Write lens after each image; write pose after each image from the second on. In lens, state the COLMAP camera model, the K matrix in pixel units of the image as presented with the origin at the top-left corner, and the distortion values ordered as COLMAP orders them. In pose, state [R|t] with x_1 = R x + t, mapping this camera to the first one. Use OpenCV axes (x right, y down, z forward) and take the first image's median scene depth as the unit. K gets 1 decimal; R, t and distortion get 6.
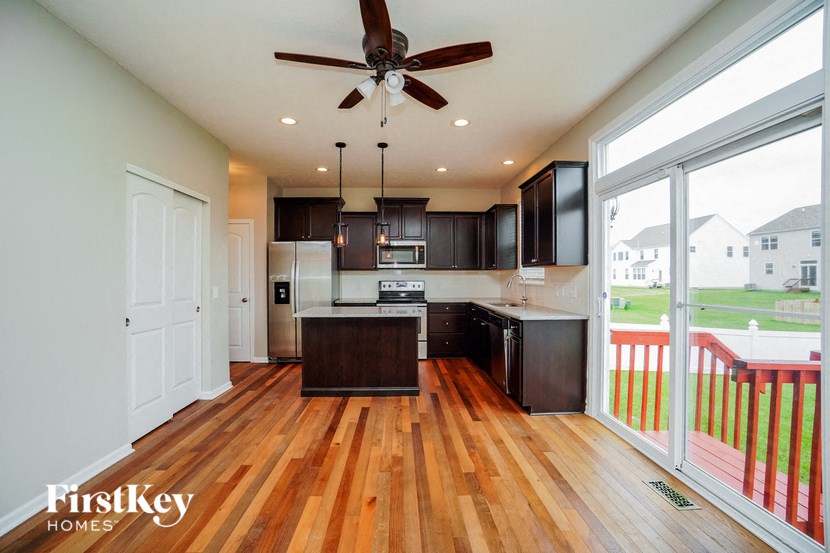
lens RADIAL K [[365.8, 0, 410.7], [0, 365.8, 276.6], [0, 0, 1]] dist [-0.031223, 0.005137]
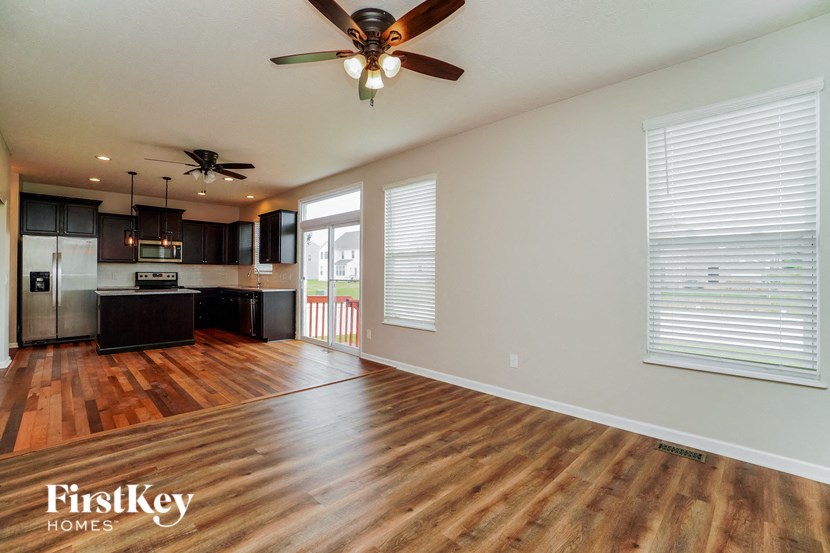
lens RADIAL K [[365.8, 0, 409.0], [0, 365.8, 272.3], [0, 0, 1]] dist [-0.031223, 0.005137]
pose [[0.736837, 0.007573, 0.676028, -0.259266], [-0.006825, 0.999970, -0.003763, 0.012619], [-0.676036, -0.001841, 0.736866, -0.564400]]
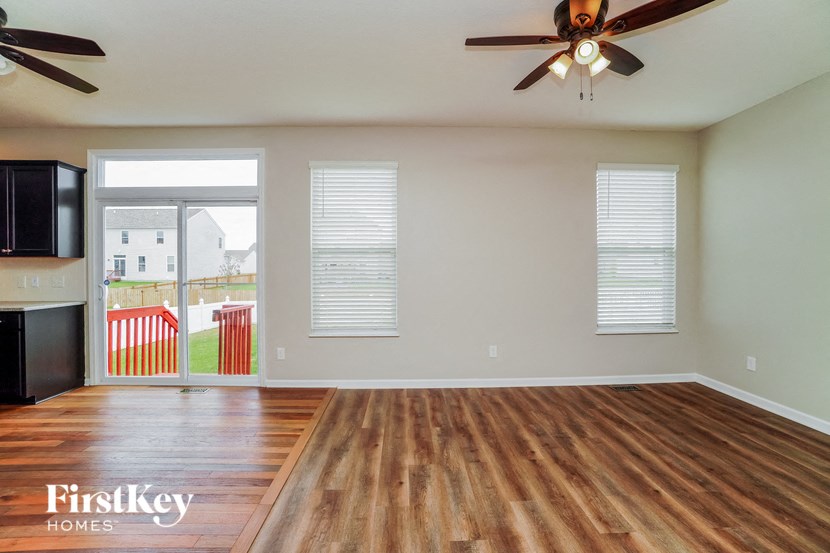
lens RADIAL K [[365.8, 0, 415.8], [0, 365.8, 266.8], [0, 0, 1]] dist [-0.031223, 0.005137]
pose [[0.009826, 0.004408, 0.999942, -0.408763], [0.001078, 0.999990, -0.004419, 0.002672], [-0.999951, 0.001122, 0.009821, -0.044100]]
